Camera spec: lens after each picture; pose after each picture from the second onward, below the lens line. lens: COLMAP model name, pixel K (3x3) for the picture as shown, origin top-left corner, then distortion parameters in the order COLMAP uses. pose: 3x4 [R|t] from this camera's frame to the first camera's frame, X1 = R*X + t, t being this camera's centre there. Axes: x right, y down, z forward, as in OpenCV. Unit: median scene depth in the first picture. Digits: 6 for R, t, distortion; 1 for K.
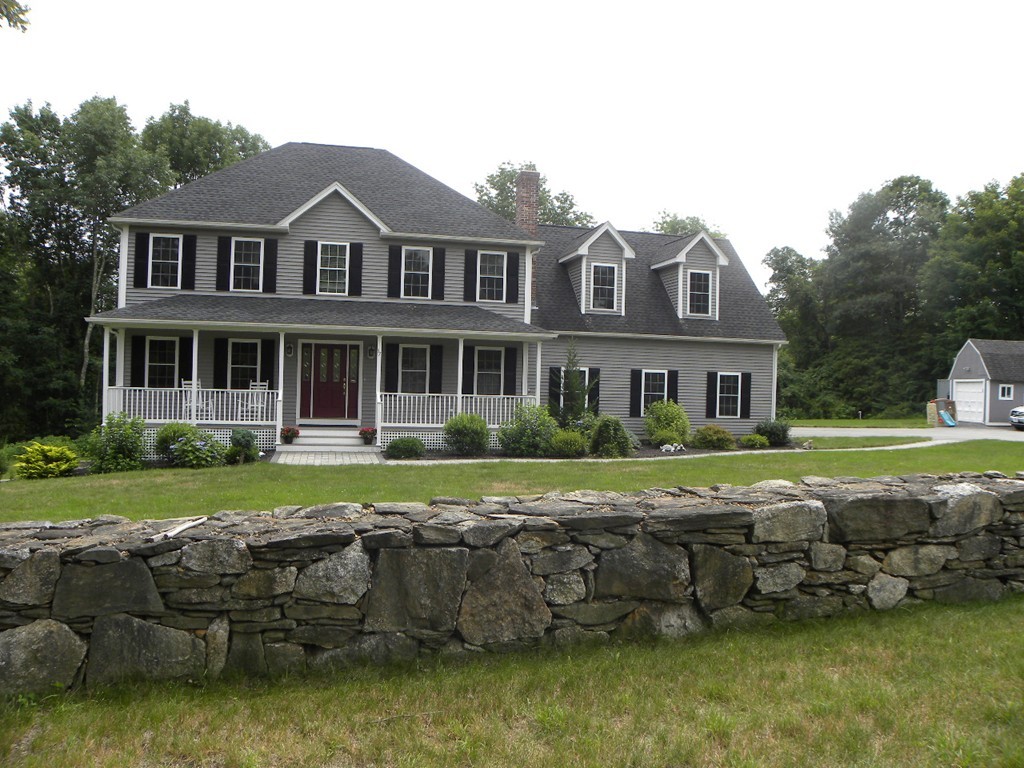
lens RADIAL K [[786.1, 0, 518.7], [0, 786.1, 378.1], [0, 0, 1]] dist [-0.151812, 0.092132]
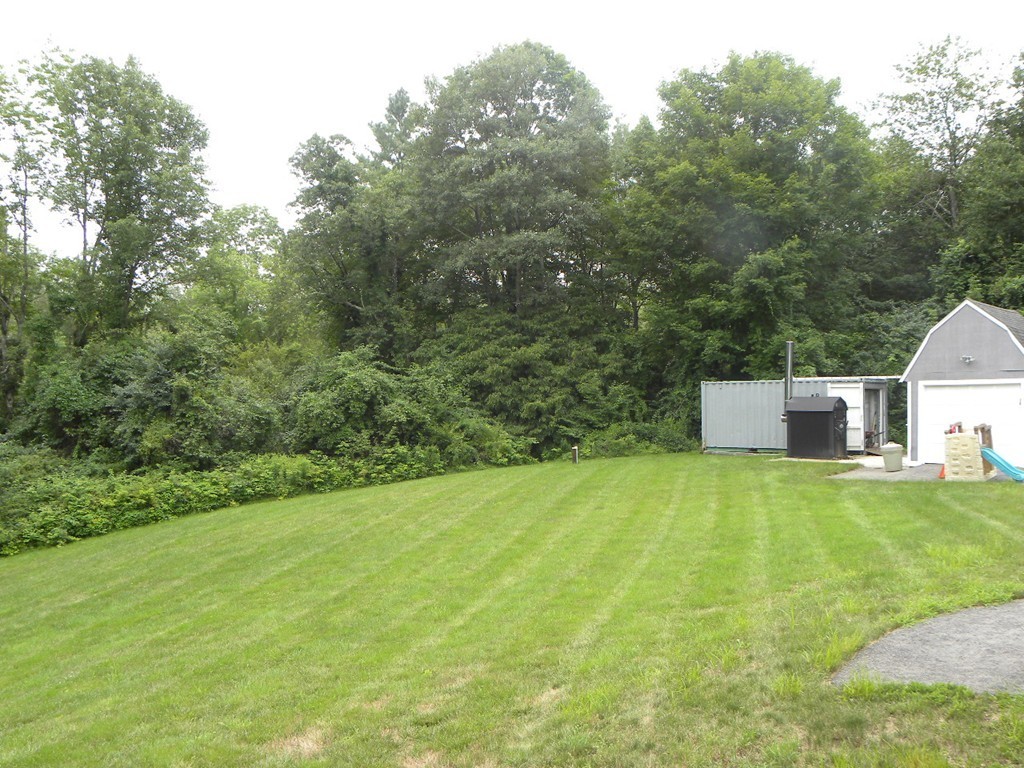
lens RADIAL K [[793.3, 0, 512.5], [0, 793.3, 388.6], [0, 0, 1]] dist [-0.108804, 0.036469]
pose [[0.642301, -0.023702, 0.766086, 0.010793], [0.018849, 0.999708, 0.015127, -0.004211], [-0.766221, 0.004724, 0.642560, 0.645043]]
